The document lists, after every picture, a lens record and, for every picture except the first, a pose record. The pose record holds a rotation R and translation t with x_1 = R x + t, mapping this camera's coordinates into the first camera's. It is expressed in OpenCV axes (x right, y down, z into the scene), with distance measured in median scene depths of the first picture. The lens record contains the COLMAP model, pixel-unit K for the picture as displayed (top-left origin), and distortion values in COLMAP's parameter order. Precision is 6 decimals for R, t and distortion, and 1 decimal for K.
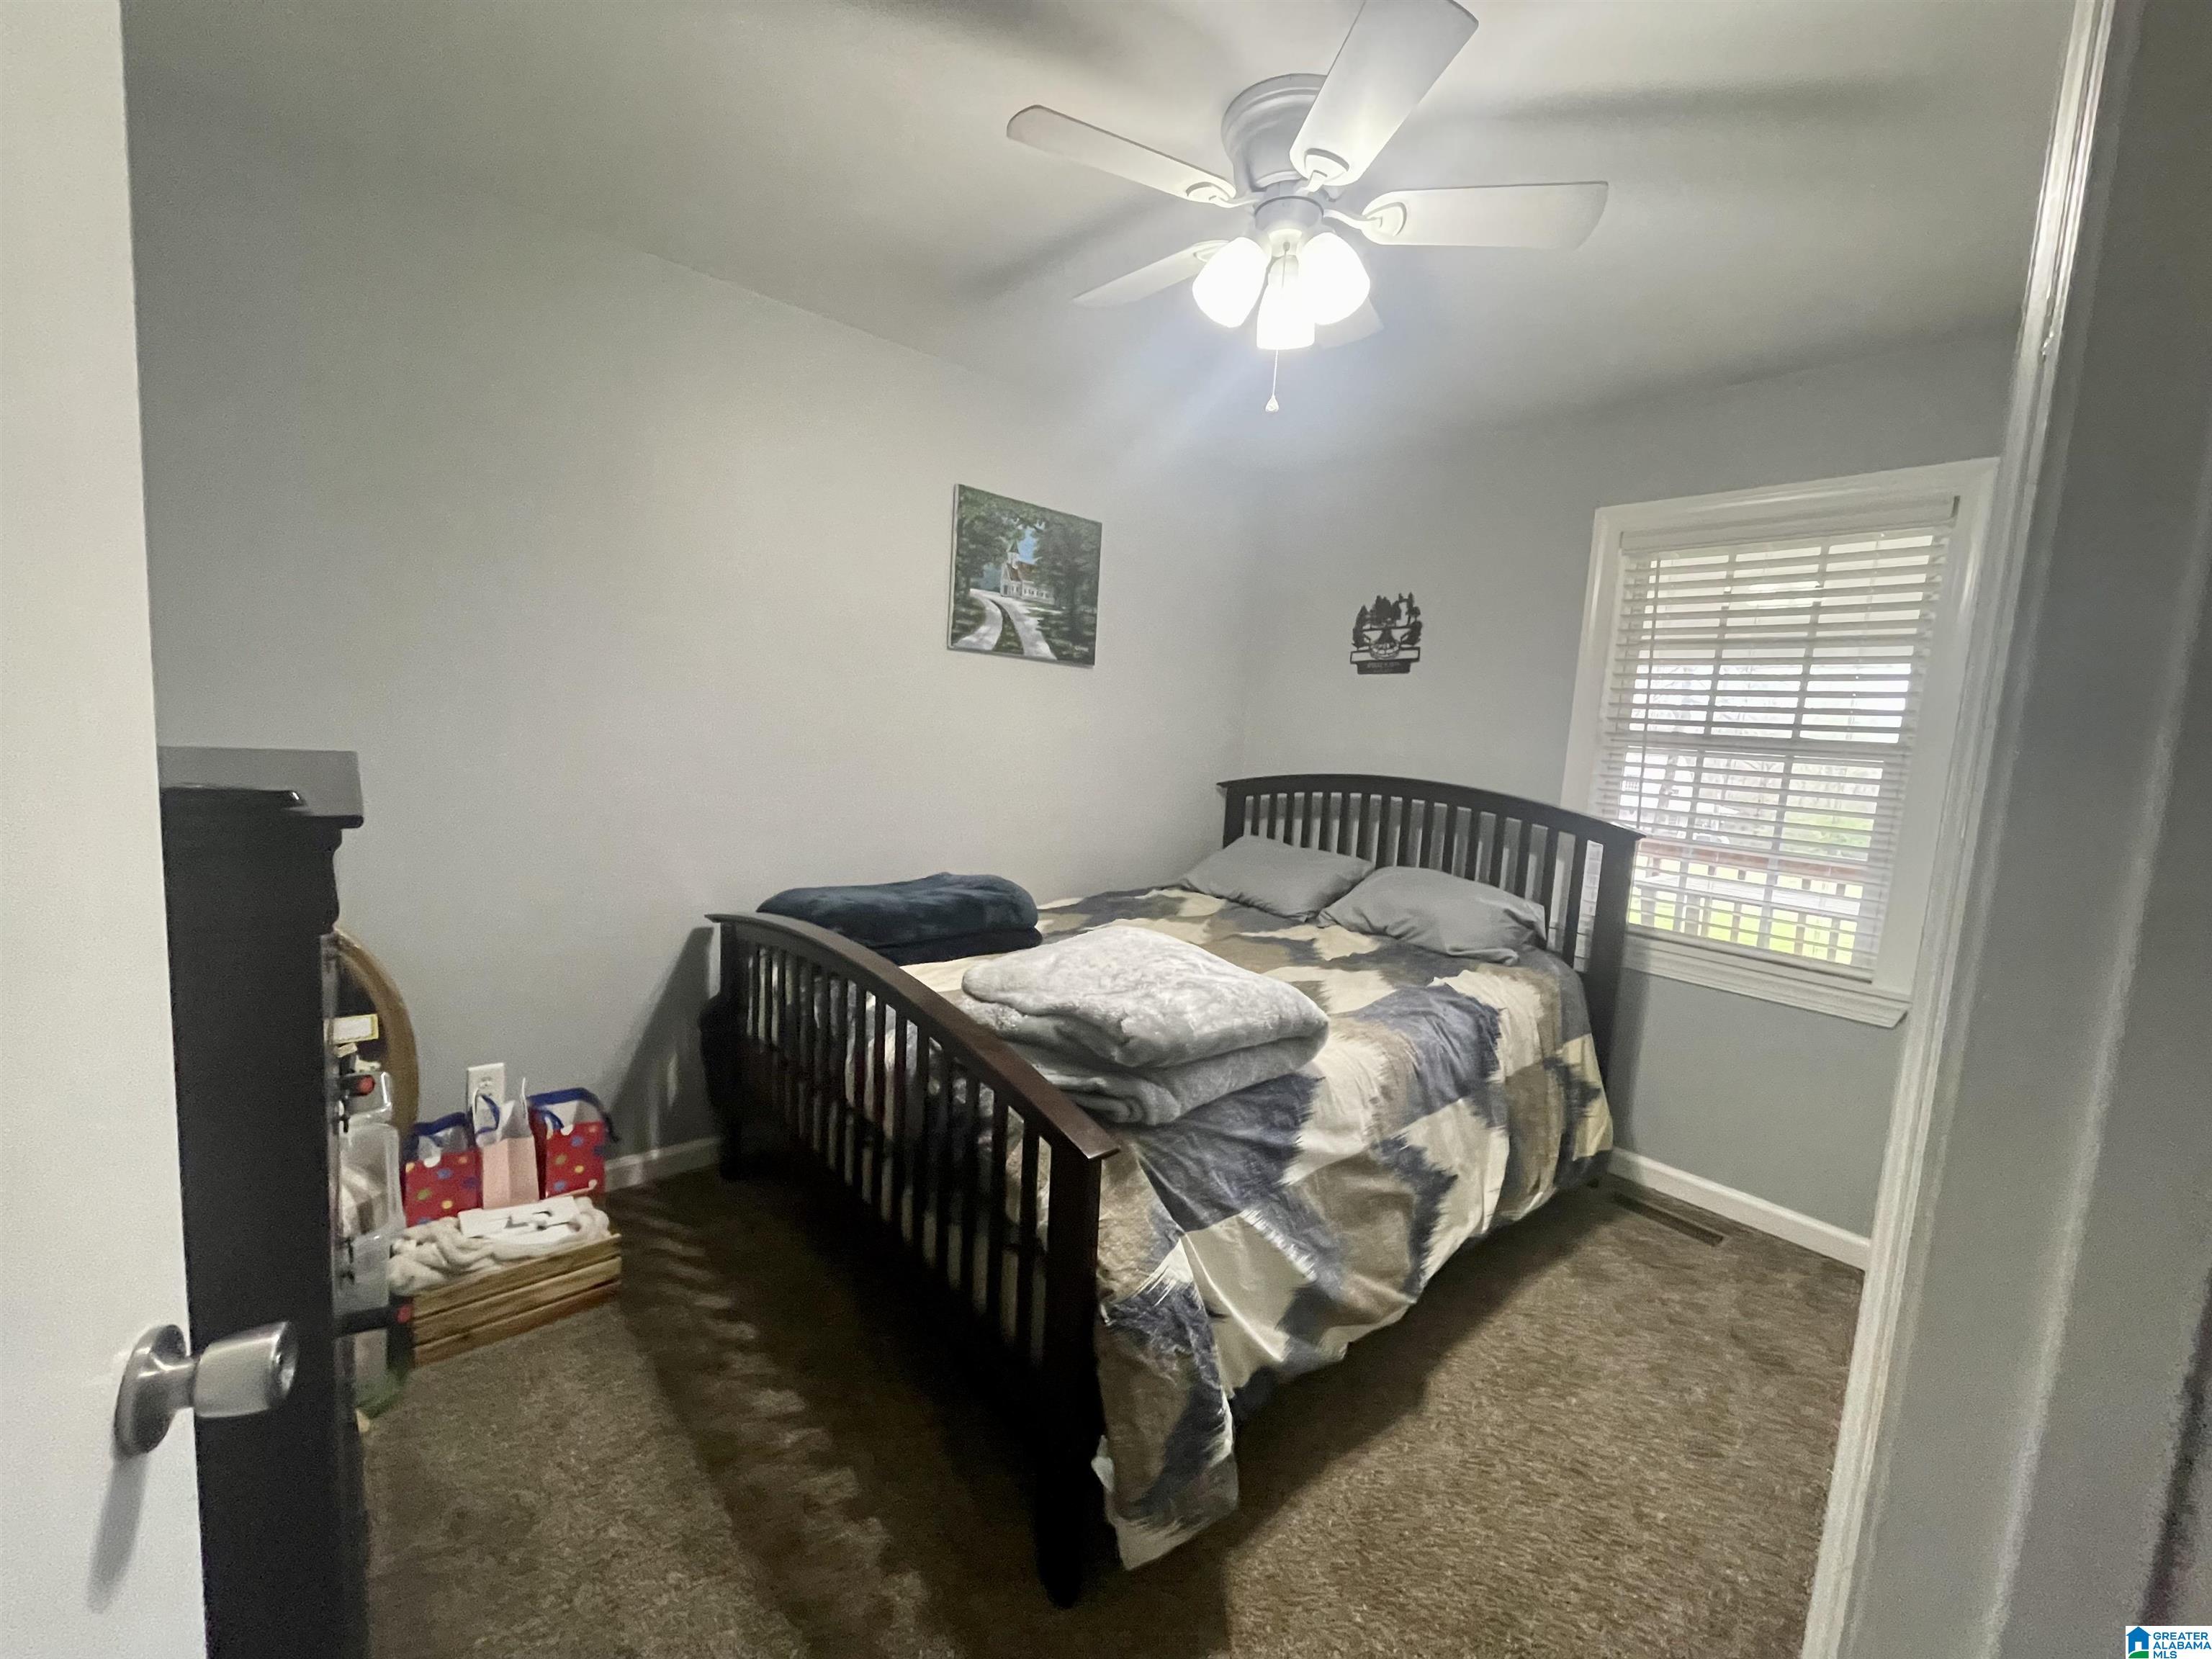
lens RADIAL K [[896.3, 0, 1106.0], [0, 896.3, 829.5], [0, 0, 1]] dist [0.016283, -0.010714]
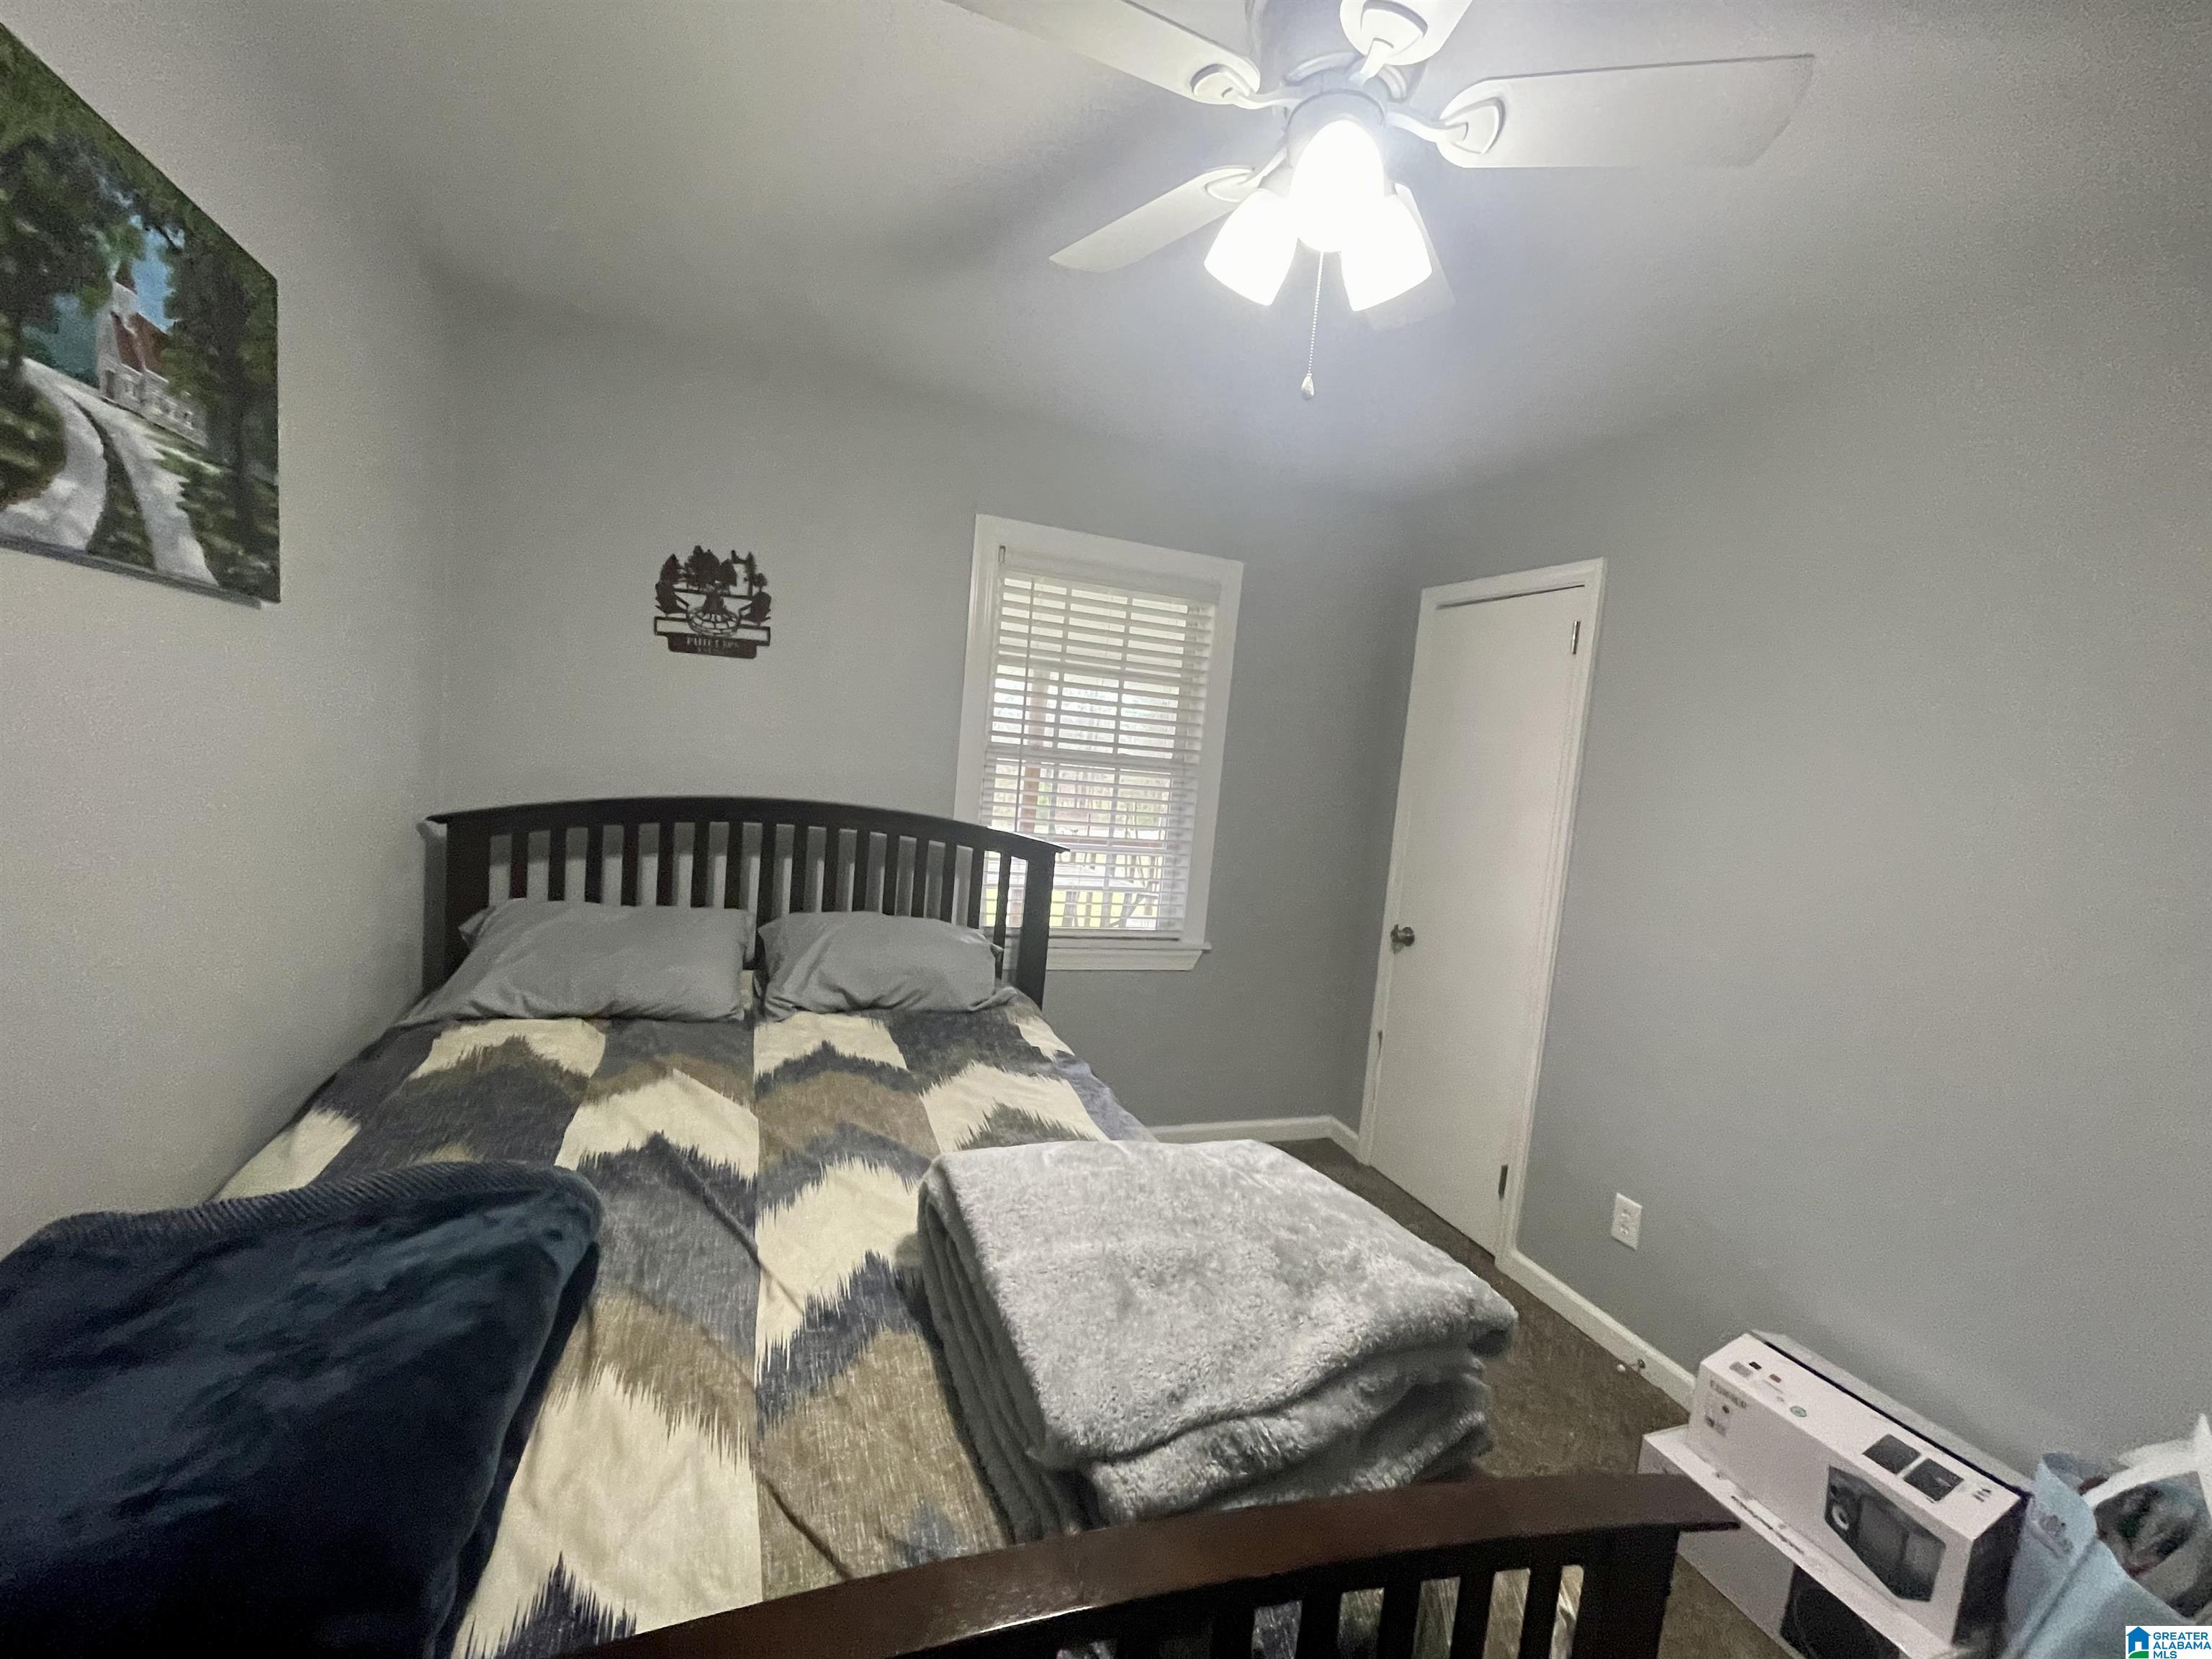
lens RADIAL K [[896.3, 0, 1106.0], [0, 896.3, 829.5], [0, 0, 1]] dist [0.016283, -0.010714]
pose [[0.354483, -0.114967, 0.927968, -0.322688], [0.040280, 0.993369, 0.107683, -0.112004], [-0.934194, -0.000793, 0.356764, 0.496153]]
